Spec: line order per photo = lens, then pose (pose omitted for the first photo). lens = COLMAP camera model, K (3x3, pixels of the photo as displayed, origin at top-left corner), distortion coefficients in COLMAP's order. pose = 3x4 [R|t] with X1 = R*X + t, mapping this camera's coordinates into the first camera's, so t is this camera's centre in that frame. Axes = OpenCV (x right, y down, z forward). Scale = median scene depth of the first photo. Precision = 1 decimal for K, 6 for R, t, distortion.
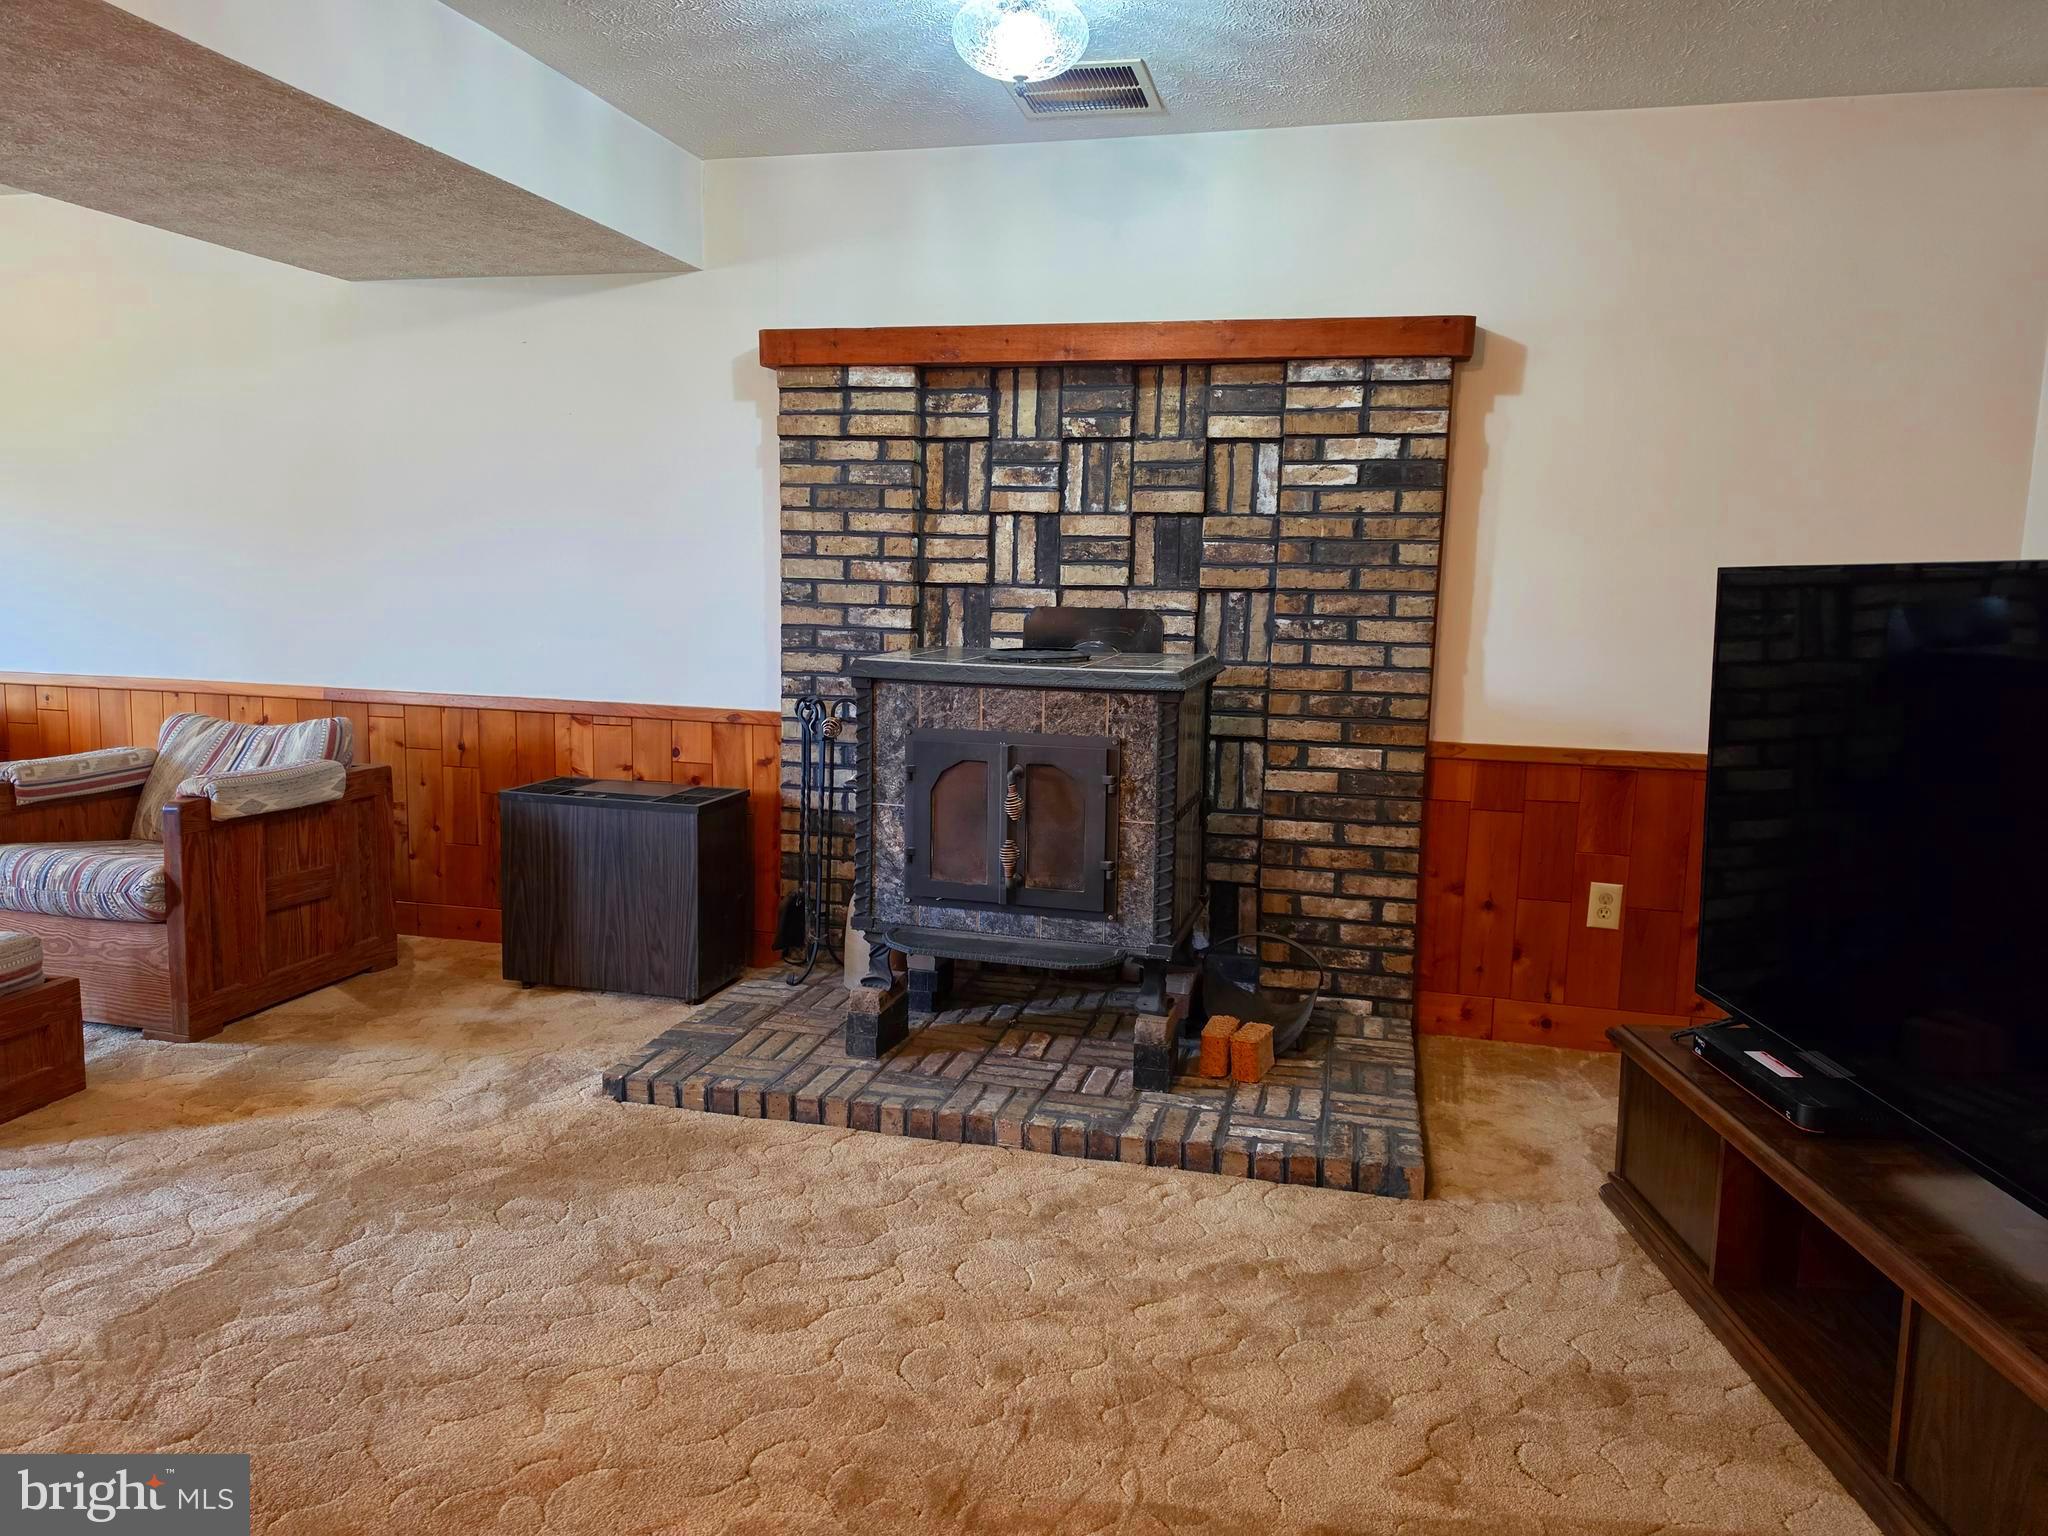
lens RADIAL K [[1432.4, 0, 1024.0], [0, 1432.4, 768.0], [0, 0, 1]] dist [0.117591, -0.184219]
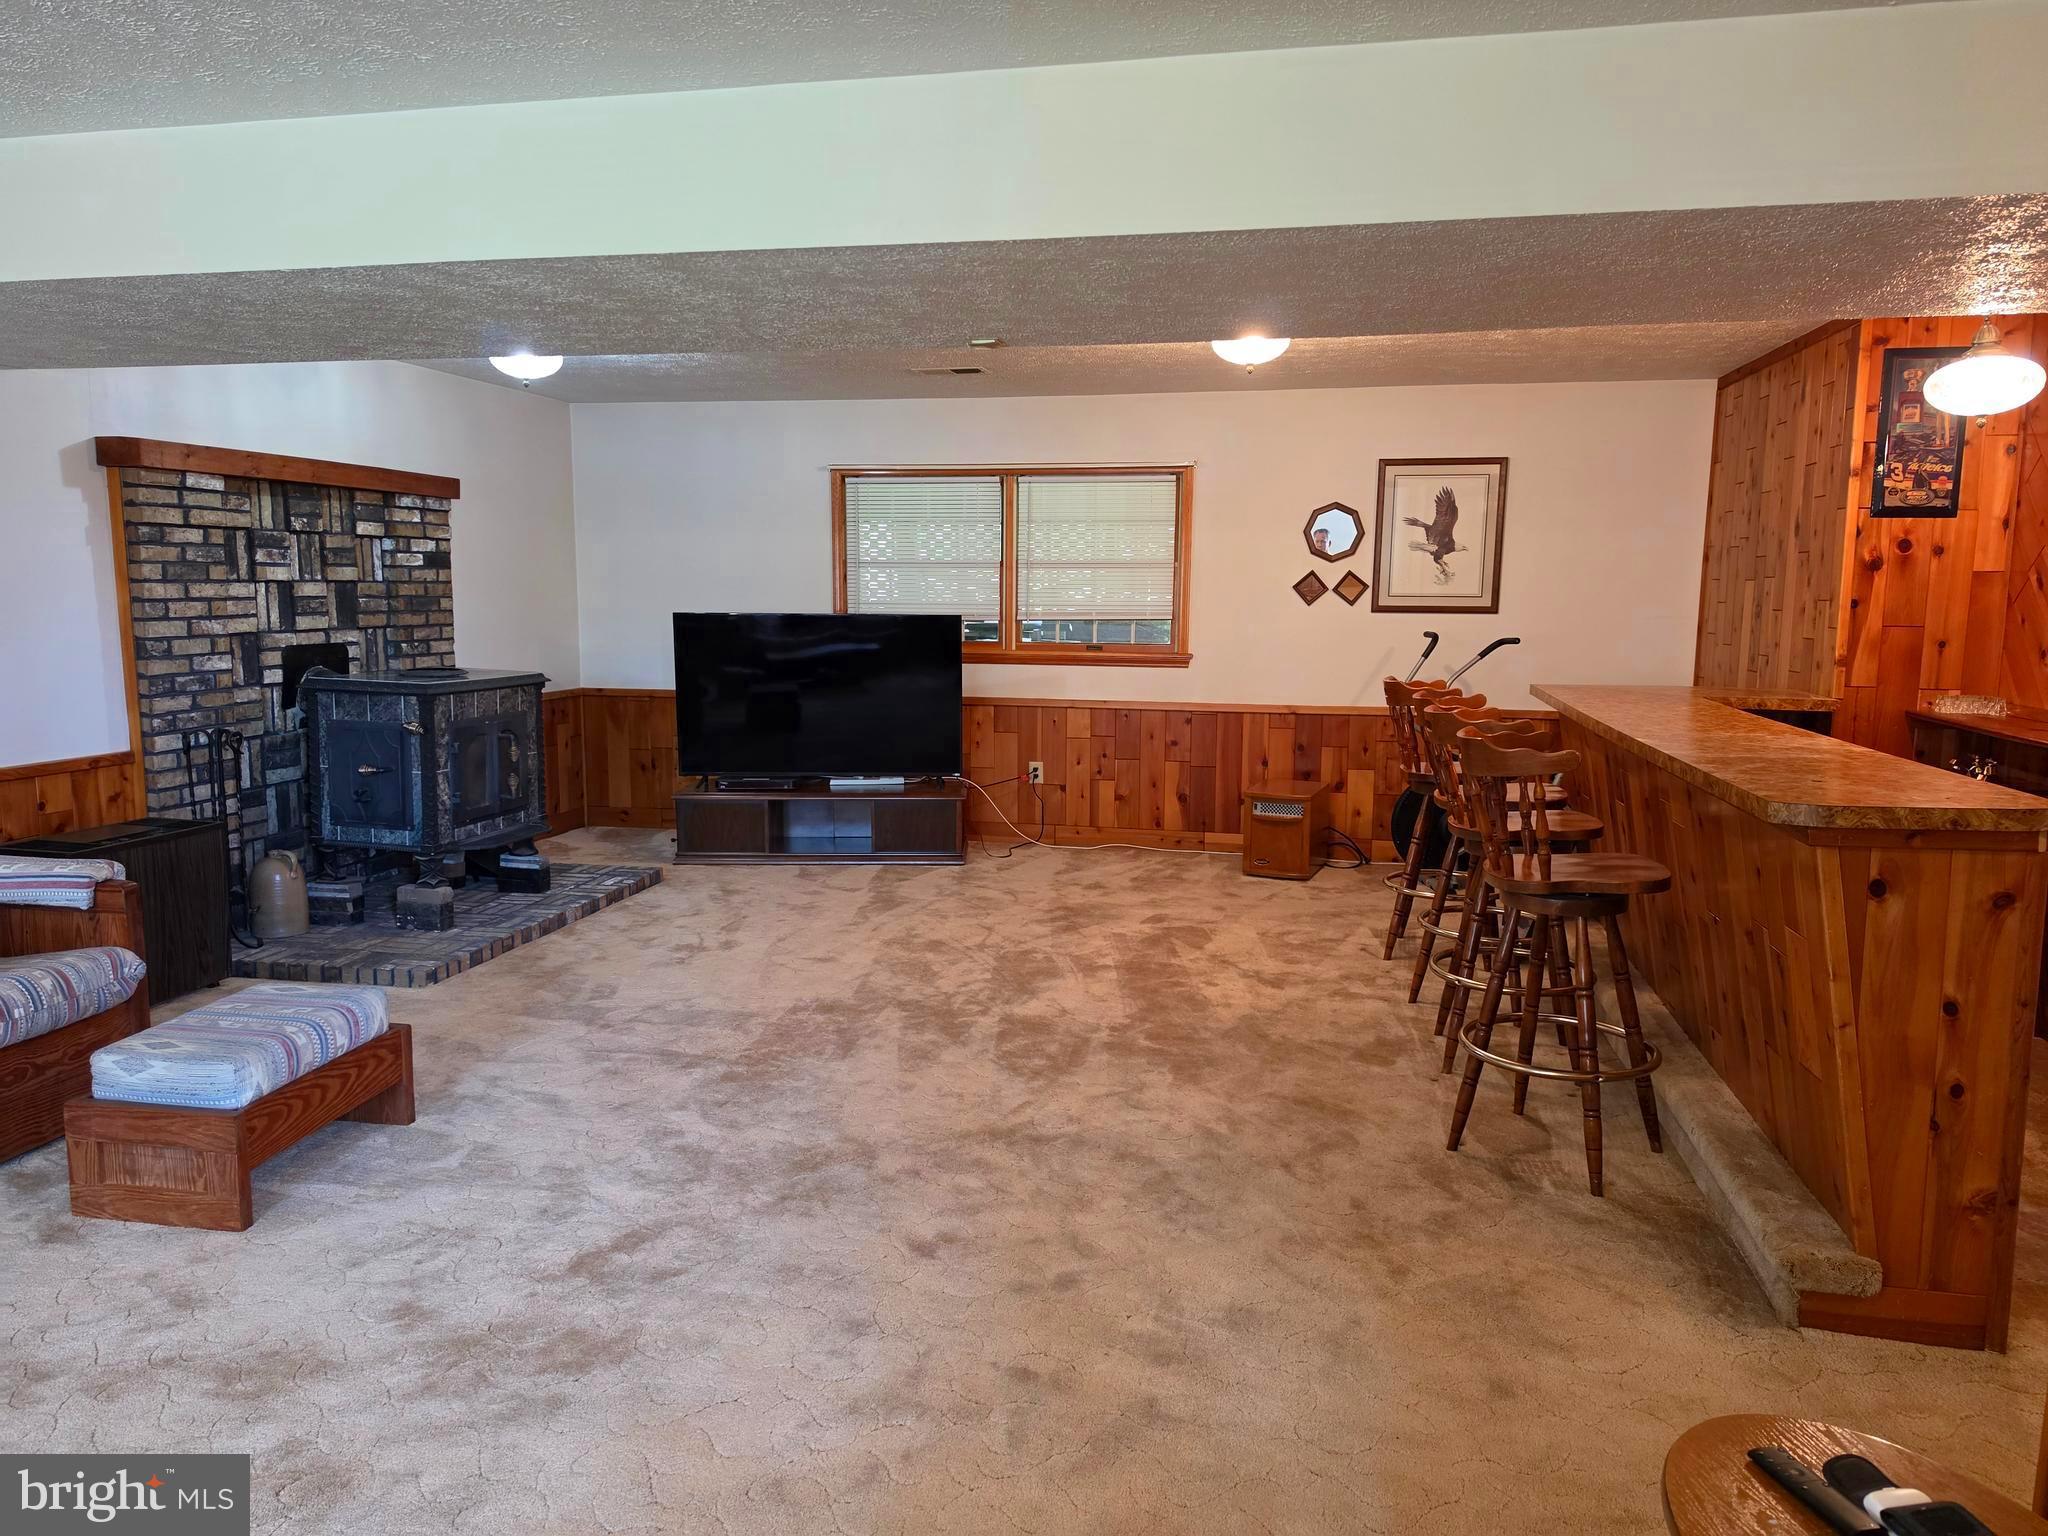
lens RADIAL K [[1432.4, 0, 1024.0], [0, 1432.4, 768.0], [0, 0, 1]] dist [0.117591, -0.184219]
pose [[-0.053813, -0.149402, 0.987311, -1.494630], [0.124870, 0.979975, 0.155098, -0.128176], [-0.990713, 0.131632, -0.034080, 0.340997]]
